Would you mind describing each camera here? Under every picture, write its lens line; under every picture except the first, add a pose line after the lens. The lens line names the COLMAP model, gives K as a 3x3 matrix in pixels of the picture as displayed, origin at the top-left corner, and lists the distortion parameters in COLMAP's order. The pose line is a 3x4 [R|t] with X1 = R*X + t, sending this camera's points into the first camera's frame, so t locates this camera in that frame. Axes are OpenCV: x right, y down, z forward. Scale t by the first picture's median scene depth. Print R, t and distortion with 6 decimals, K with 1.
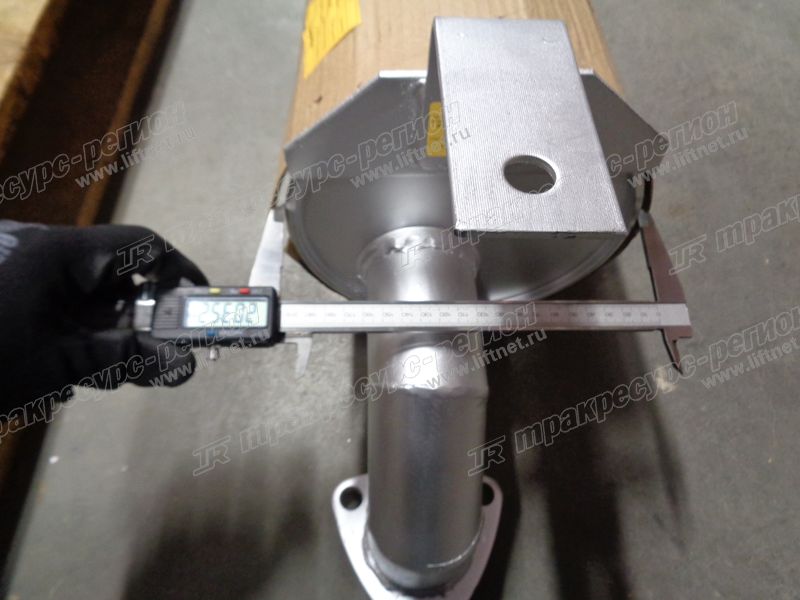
lens RADIAL K [[599.2, 0, 404.0], [0, 599.2, 302.7], [0, 0, 1]] dist [0.007141, -0.001311]
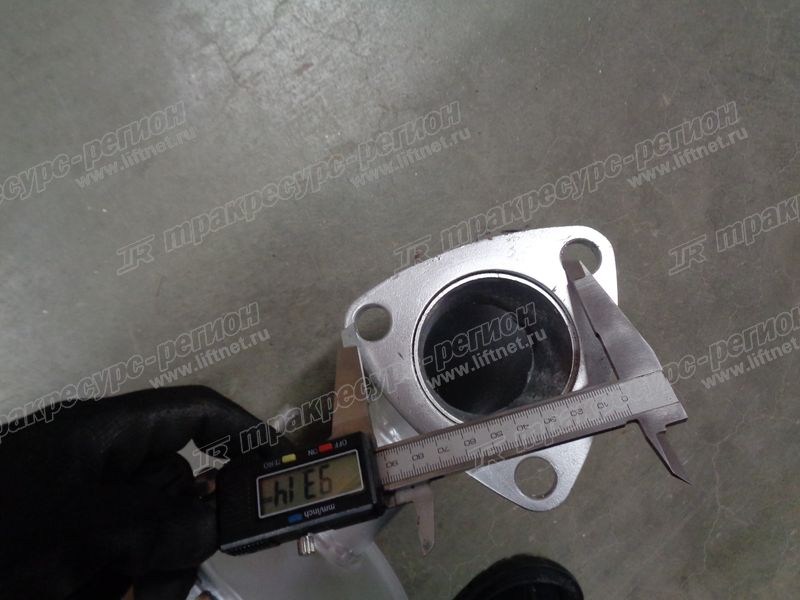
lens RADIAL K [[599.2, 0, 404.0], [0, 599.2, 302.7], [0, 0, 1]] dist [0.007141, -0.001311]
pose [[0.999931, -0.000303, -0.011701, 0.545520], [0.000308, 1.000000, 0.000458, -0.000208], [0.011701, -0.000462, 0.999931, 0.003045]]
